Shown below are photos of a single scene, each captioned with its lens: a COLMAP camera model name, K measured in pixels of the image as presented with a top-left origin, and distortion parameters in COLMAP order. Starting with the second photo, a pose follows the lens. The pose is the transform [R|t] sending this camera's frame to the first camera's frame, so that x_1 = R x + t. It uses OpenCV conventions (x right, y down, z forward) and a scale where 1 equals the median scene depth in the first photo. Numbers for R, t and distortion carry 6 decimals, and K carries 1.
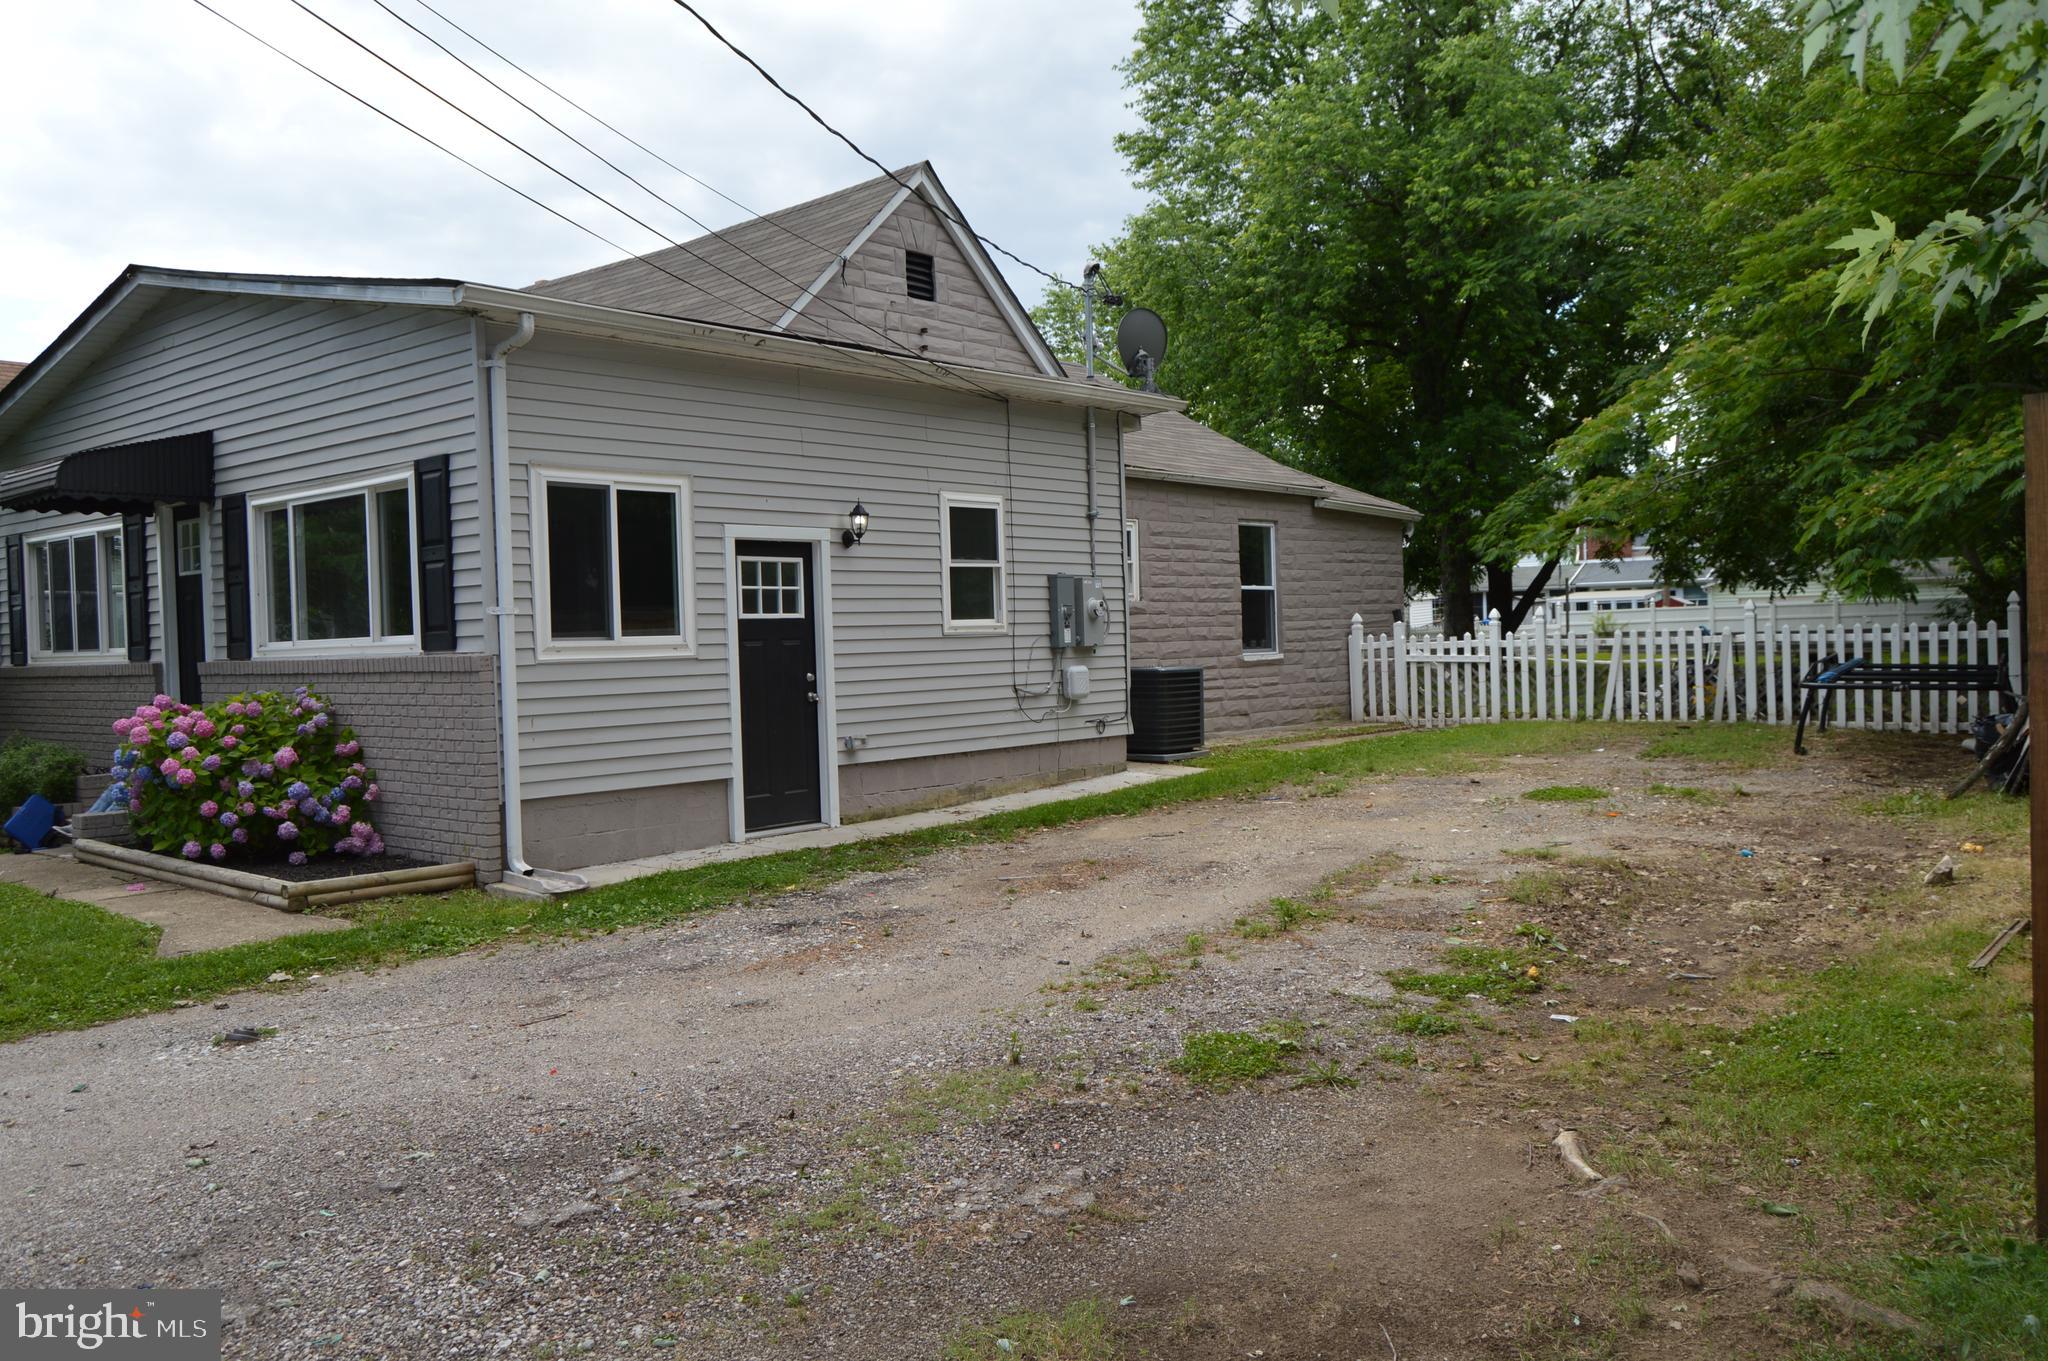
lens RADIAL K [[1578.7, 0, 1025.1], [0, 1578.7, 661.1], [0, 0, 1]] dist [-0.016463, 0.009367]
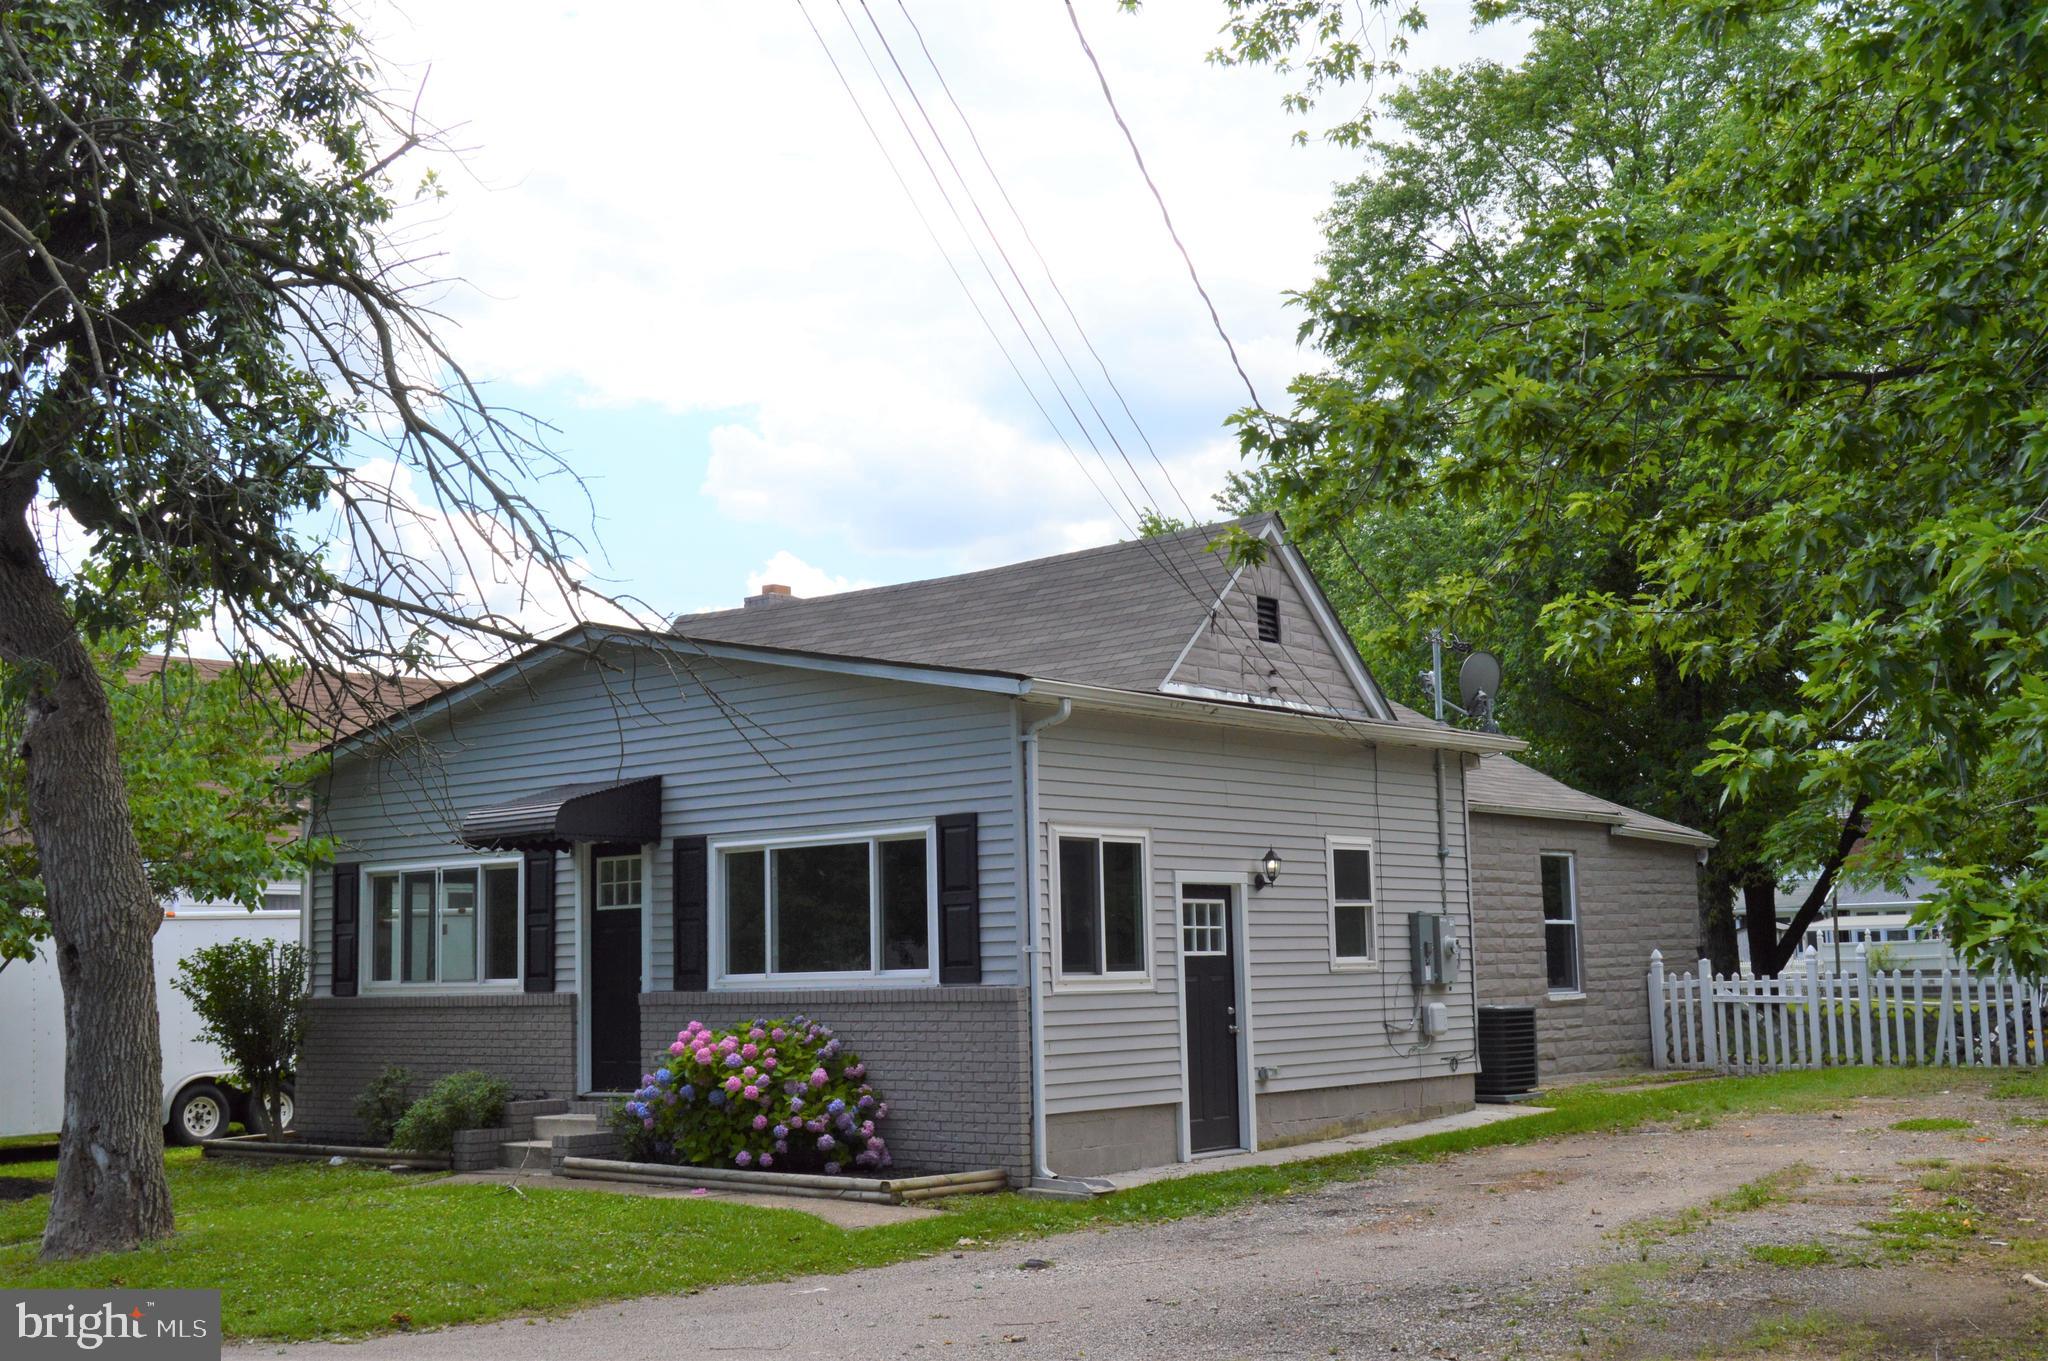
lens RADIAL K [[2264.1, 0, 1023.1], [0, 2264.1, 693.4], [0, 0, 1]] dist [-0.025328, 0.000000]
pose [[0.999977, 0.006487, 0.002071, -0.259388], [-0.006140, 0.990457, -0.137684, 0.008476], [-0.002944, 0.137669, 0.990474, -0.513148]]
